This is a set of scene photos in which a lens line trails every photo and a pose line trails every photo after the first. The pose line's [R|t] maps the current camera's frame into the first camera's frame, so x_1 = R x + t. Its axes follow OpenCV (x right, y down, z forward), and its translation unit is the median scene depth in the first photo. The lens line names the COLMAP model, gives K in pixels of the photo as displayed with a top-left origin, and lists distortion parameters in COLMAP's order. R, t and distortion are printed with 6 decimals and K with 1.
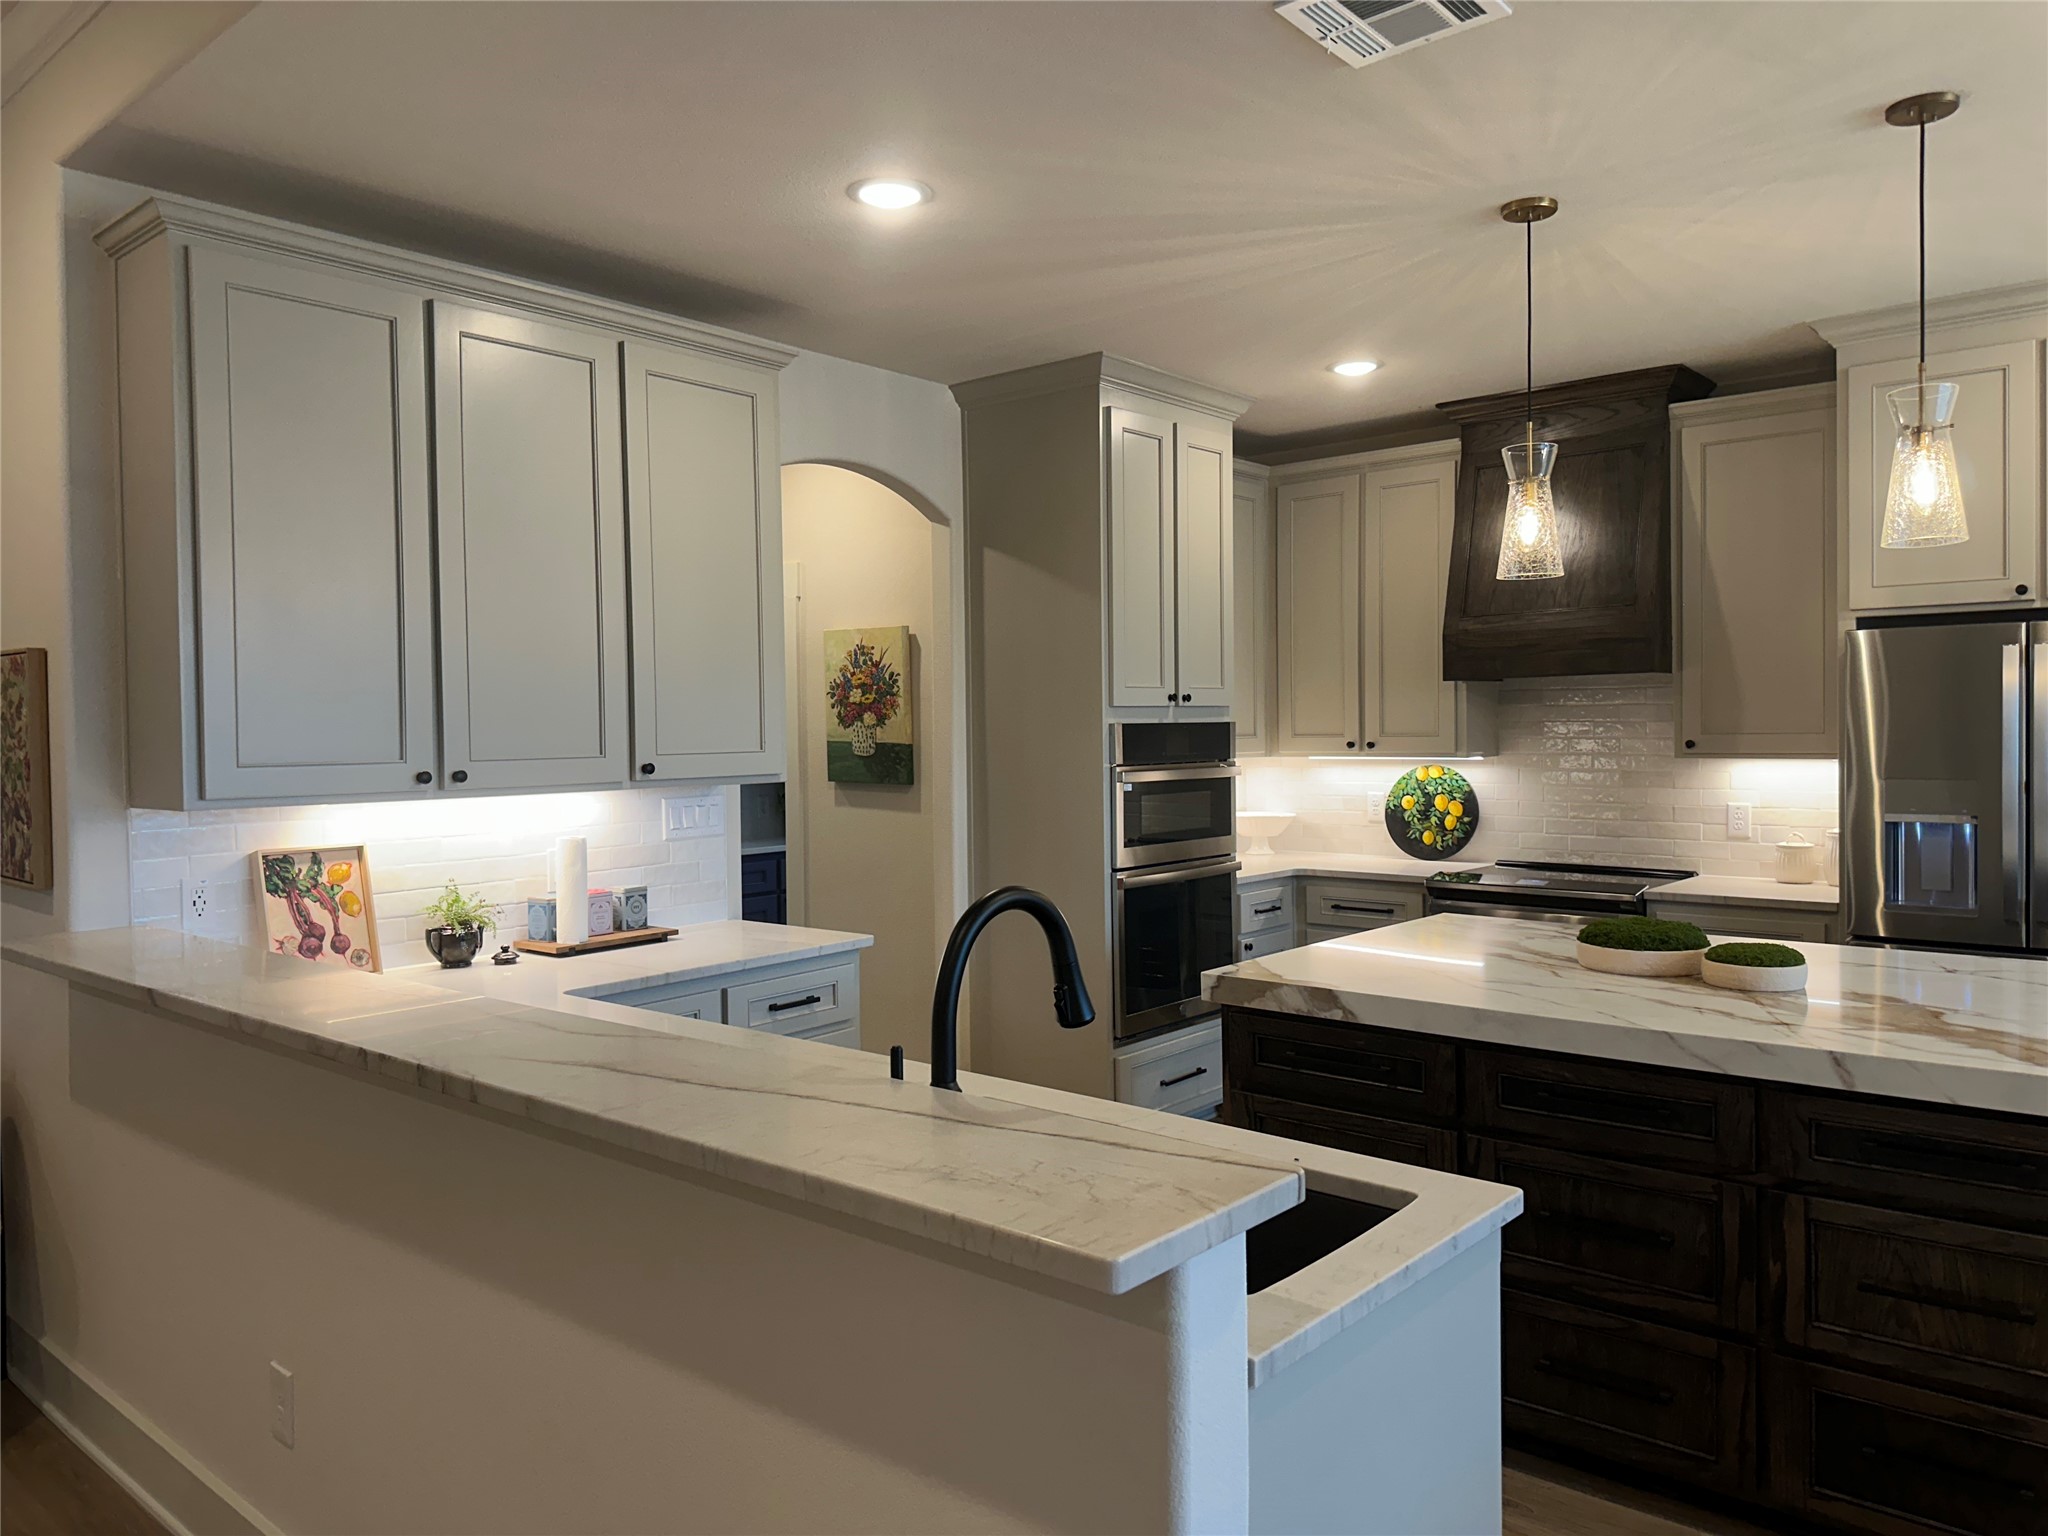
lens RADIAL K [[1444.6, 0, 1020.8], [0, 1444.6, 764.3], [0, 0, 1]] dist [0.143130, -0.193712]
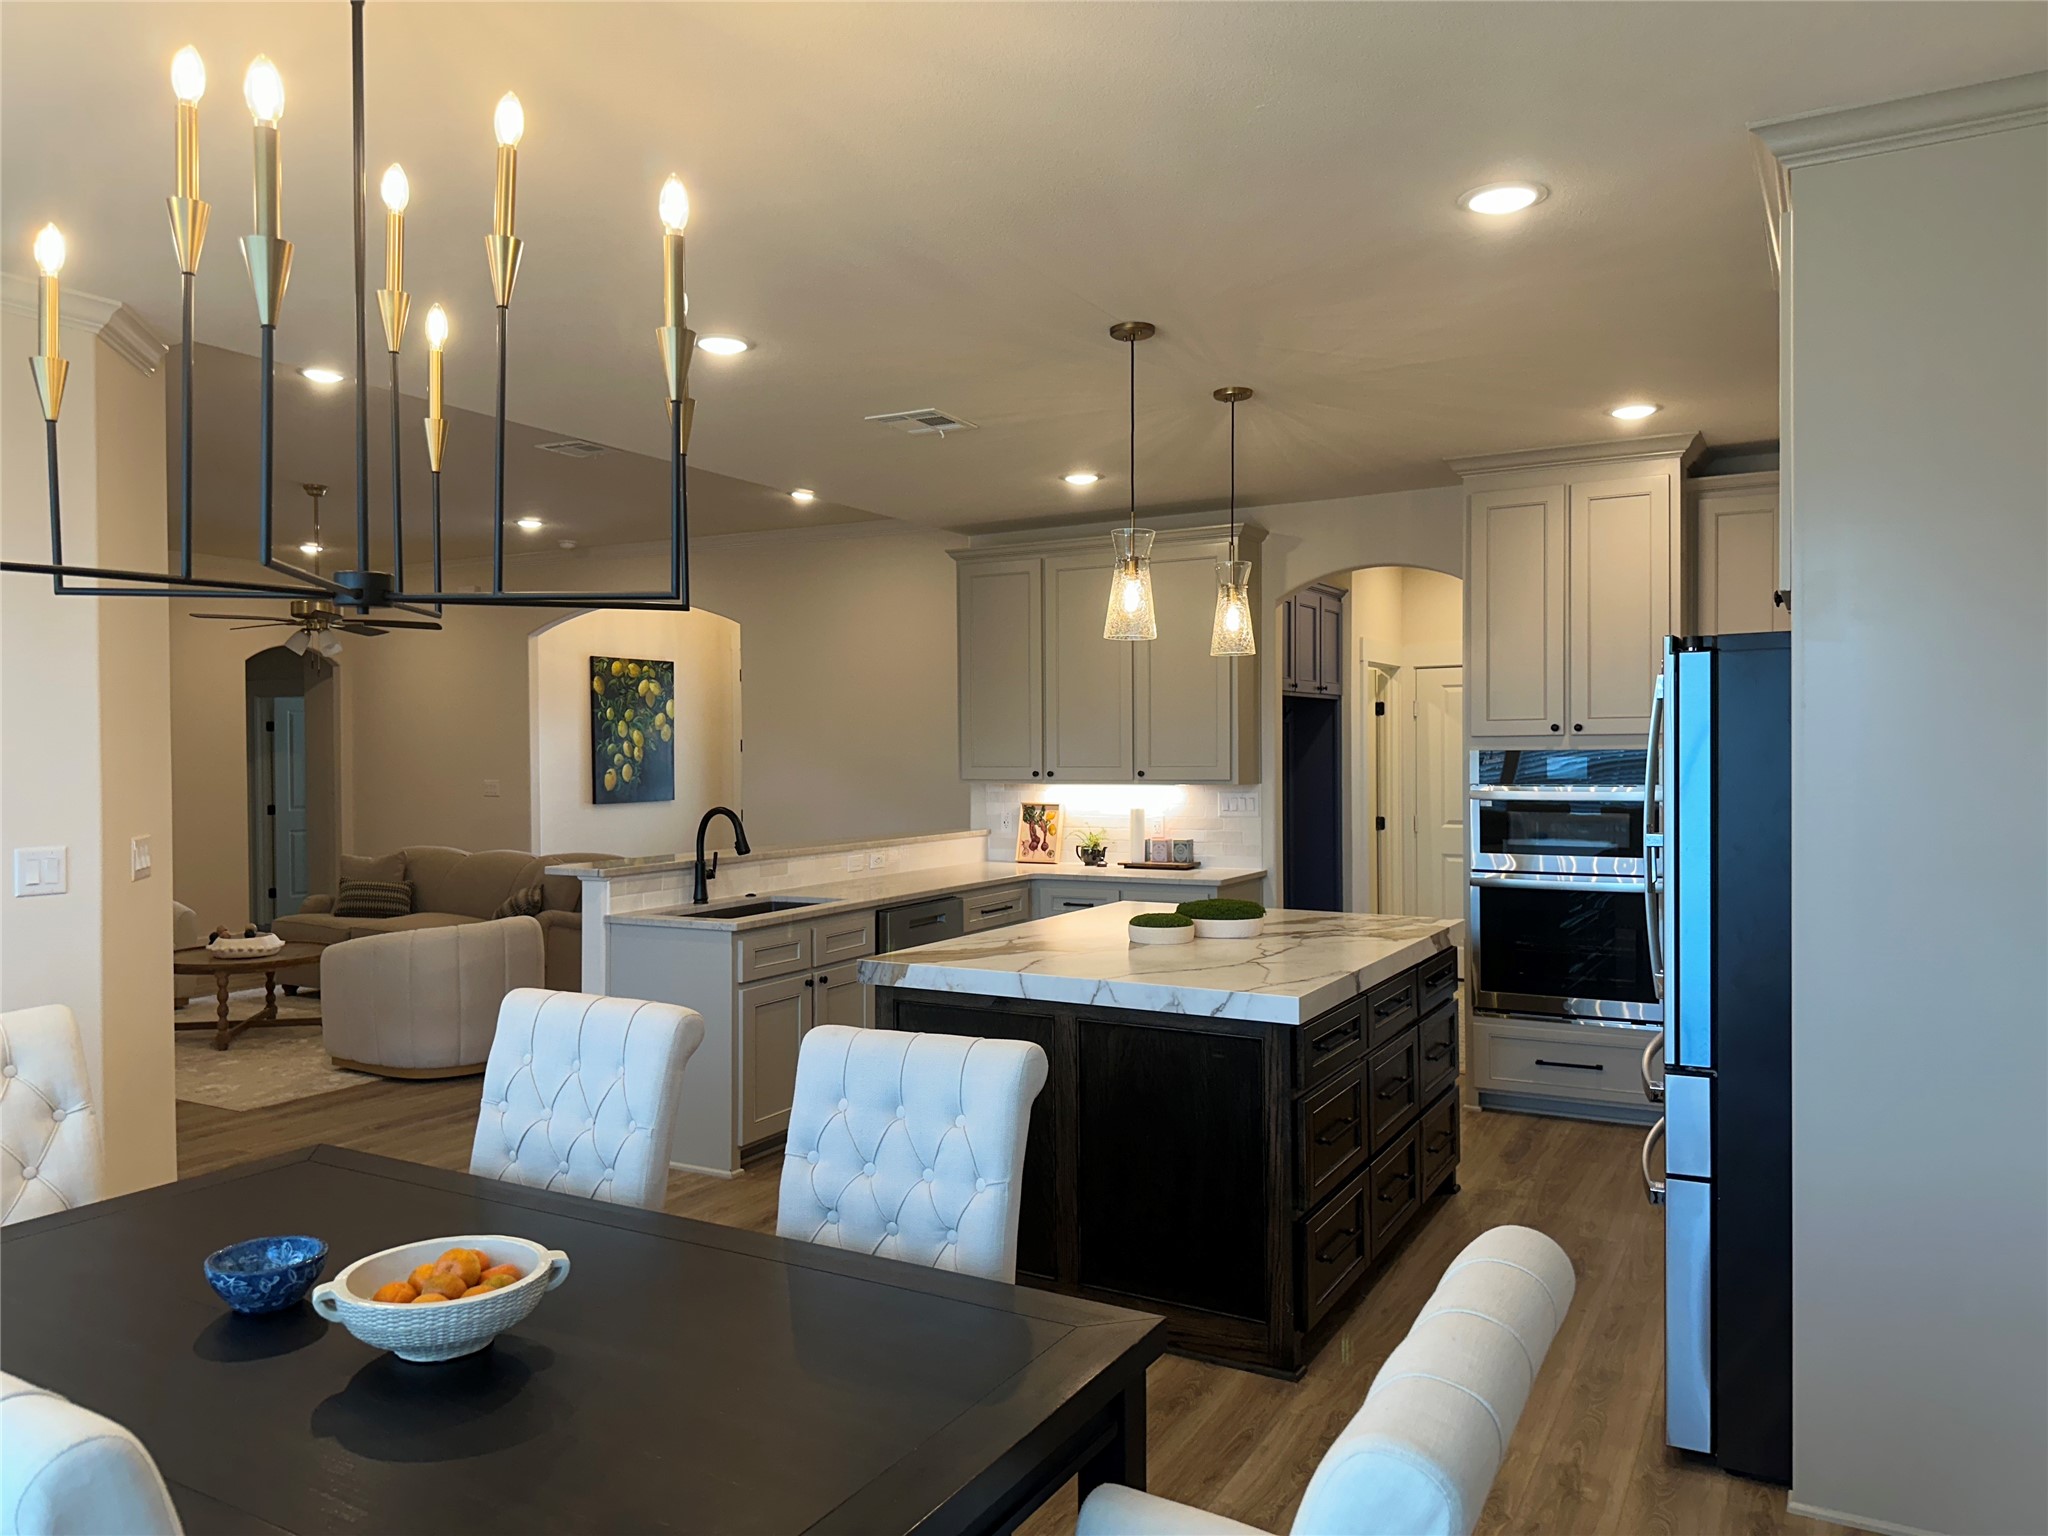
lens RADIAL K [[1435.6, 0, 1024.0], [0, 1435.6, 768.0], [0, 0, 1]] dist [0.001982, -0.000240]
pose [[0.200032, 0.024770, -0.979476, 1.474434], [-0.024093, 0.999502, 0.020356, -0.036634], [0.979493, 0.019527, 0.200529, 0.467935]]
